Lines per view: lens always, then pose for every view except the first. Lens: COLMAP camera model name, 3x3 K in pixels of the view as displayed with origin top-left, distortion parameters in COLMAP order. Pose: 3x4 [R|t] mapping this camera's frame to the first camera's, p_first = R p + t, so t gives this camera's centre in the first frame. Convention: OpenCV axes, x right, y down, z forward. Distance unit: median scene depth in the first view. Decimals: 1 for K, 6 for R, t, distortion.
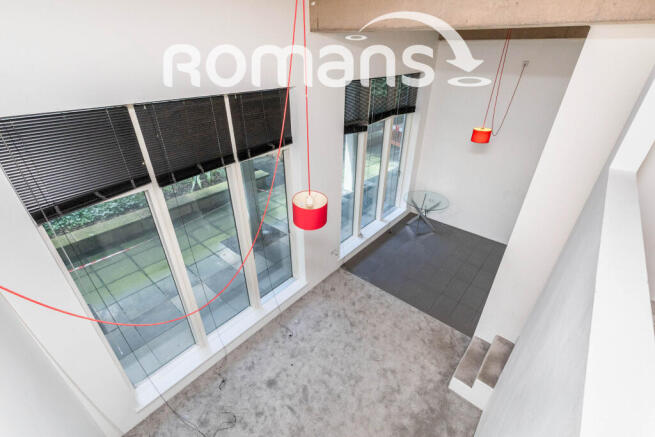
lens RADIAL K [[293.4, 0, 326.5], [0, 293.4, 221.5], [0, 0, 1]] dist [-0.002920, -0.000600]
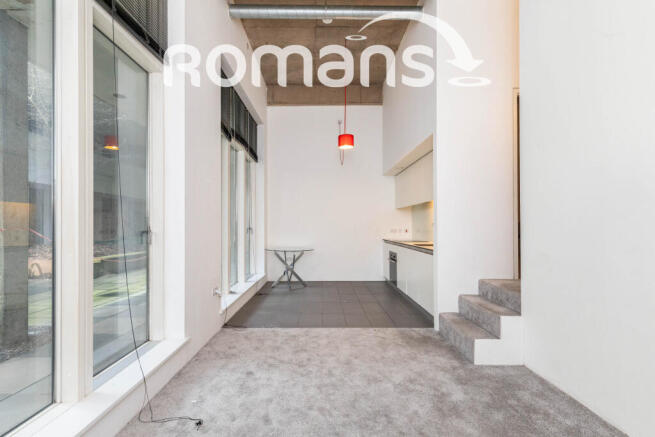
lens RADIAL K [[293.4, 0, 326.1], [0, 293.4, 220.8], [0, 0, 1]] dist [-0.002920, -0.000600]
pose [[0.753797, 0.014841, 0.656940, -0.242362], [0.321047, 0.863981, -0.387898, 0.333233], [-0.573341, 0.503305, 0.646502, 0.453070]]
